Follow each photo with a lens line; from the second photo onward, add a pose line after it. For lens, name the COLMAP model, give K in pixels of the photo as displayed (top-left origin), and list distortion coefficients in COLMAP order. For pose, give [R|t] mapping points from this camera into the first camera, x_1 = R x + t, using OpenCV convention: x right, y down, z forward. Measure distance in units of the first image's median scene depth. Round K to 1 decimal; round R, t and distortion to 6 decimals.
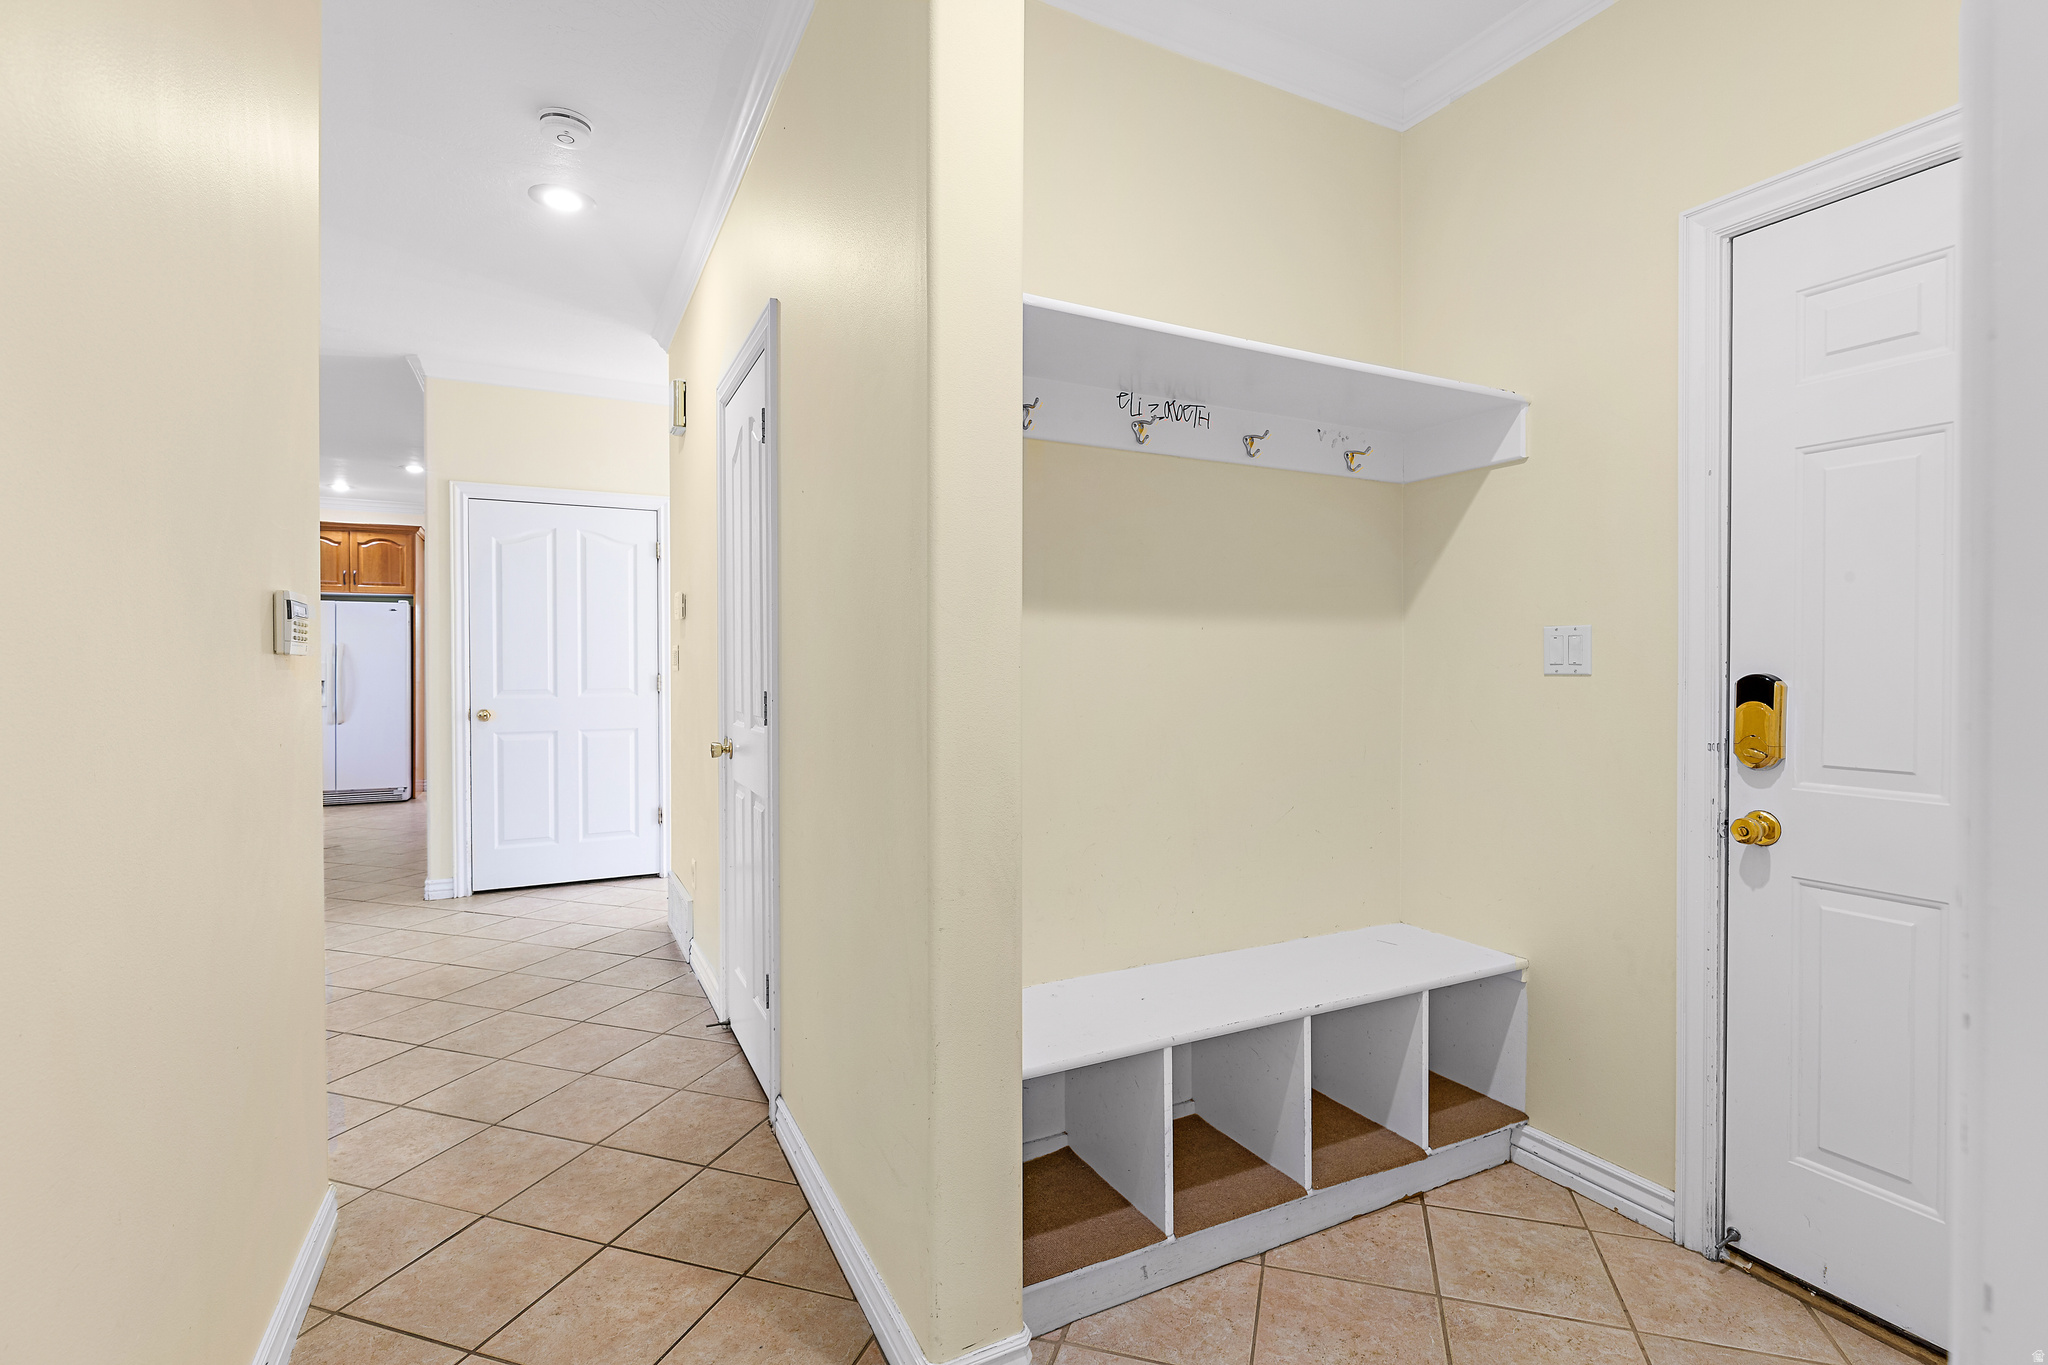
lens RADIAL K [[970.1, 0, 1018.8], [0, 970.1, 685.6], [0, 0, 1]] dist [-0.003358, 0.001488]
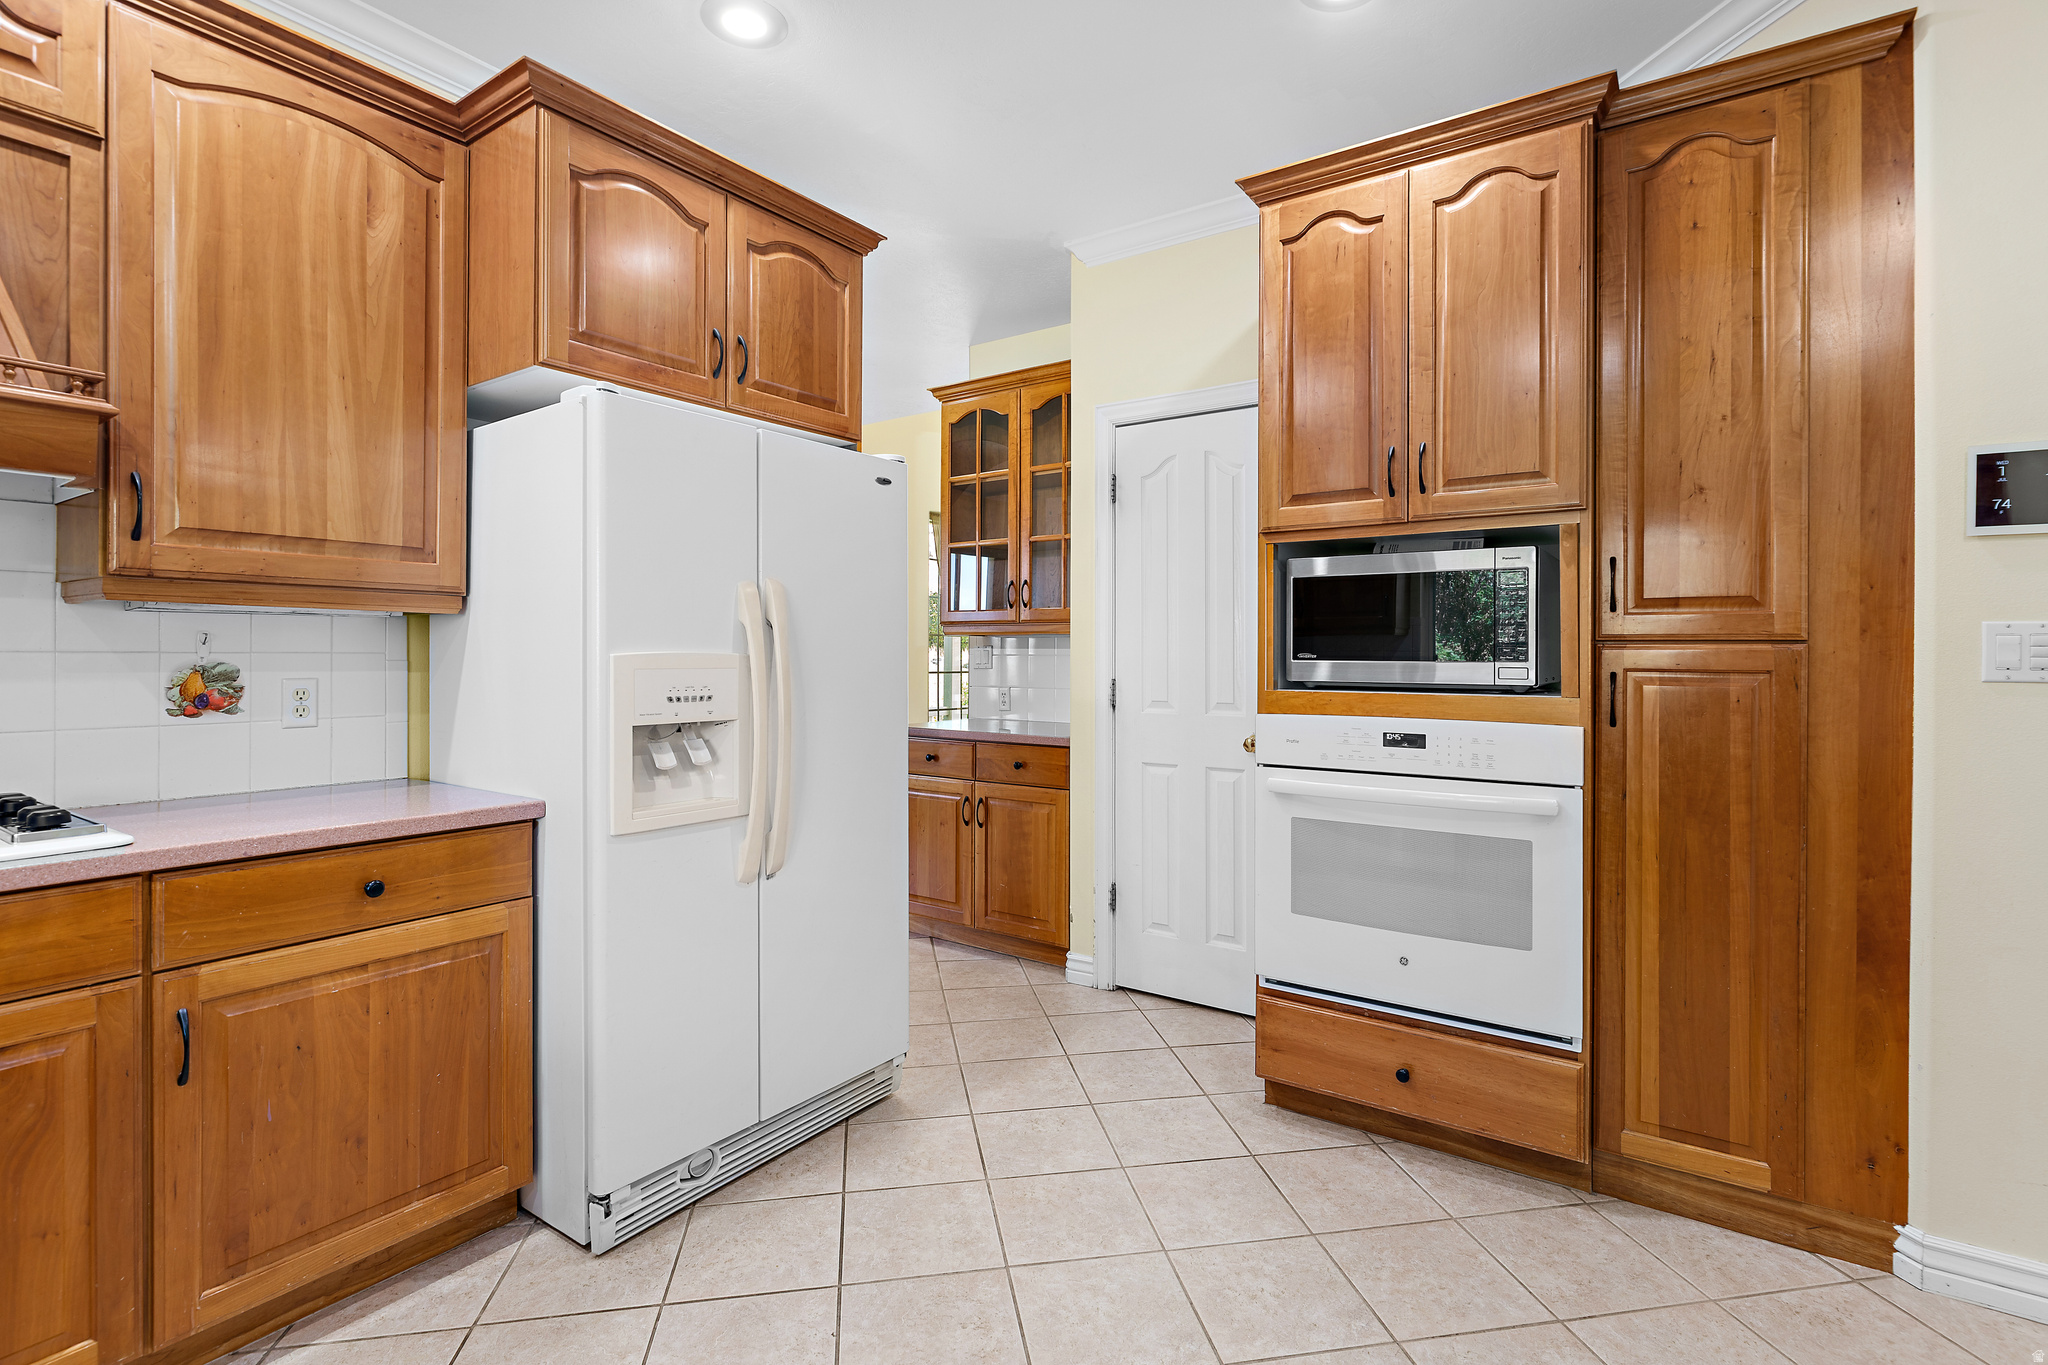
lens RADIAL K [[970.1, 0, 1033.4], [0, 970.1, 652.6], [0, 0, 1]] dist [-0.003358, 0.001488]
pose [[0.885903, 0.015251, 0.463621, -0.736125], [-0.015903, 0.999870, -0.002504, -0.023499], [-0.463599, -0.005155, 0.886030, 0.695192]]
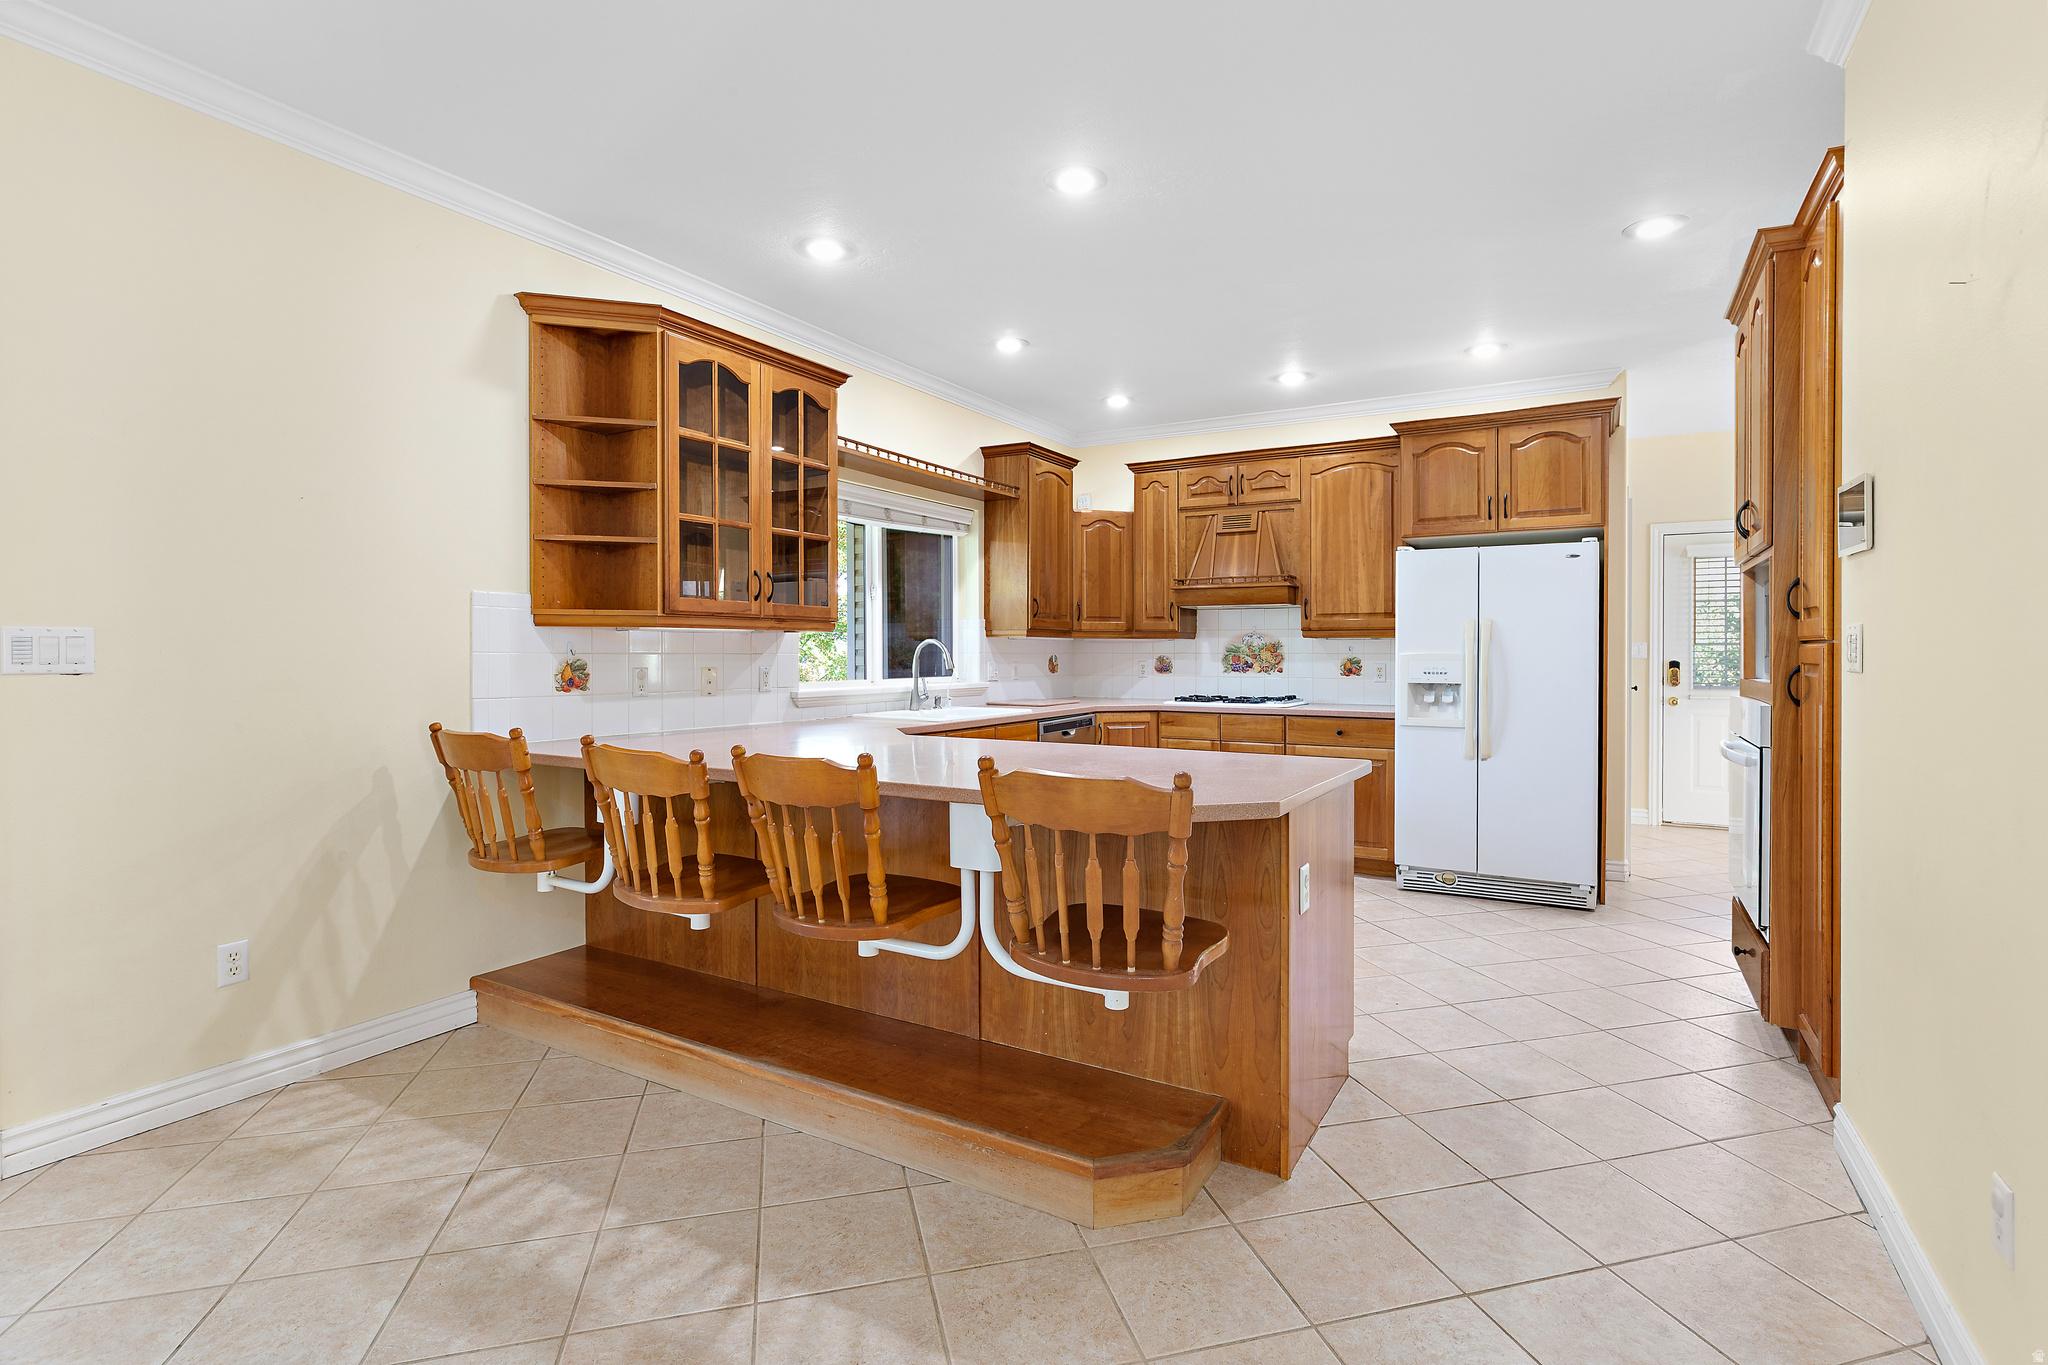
lens RADIAL K [[970.1, 0, 1047.2], [0, 970.1, 655.4], [0, 0, 1]] dist [-0.003358, 0.001488]
pose [[0.541854, 0.013386, -0.840366, -0.342192], [-0.001310, 0.999885, 0.015082, -0.029783], [0.840472, -0.007071, 0.541809, 0.449153]]
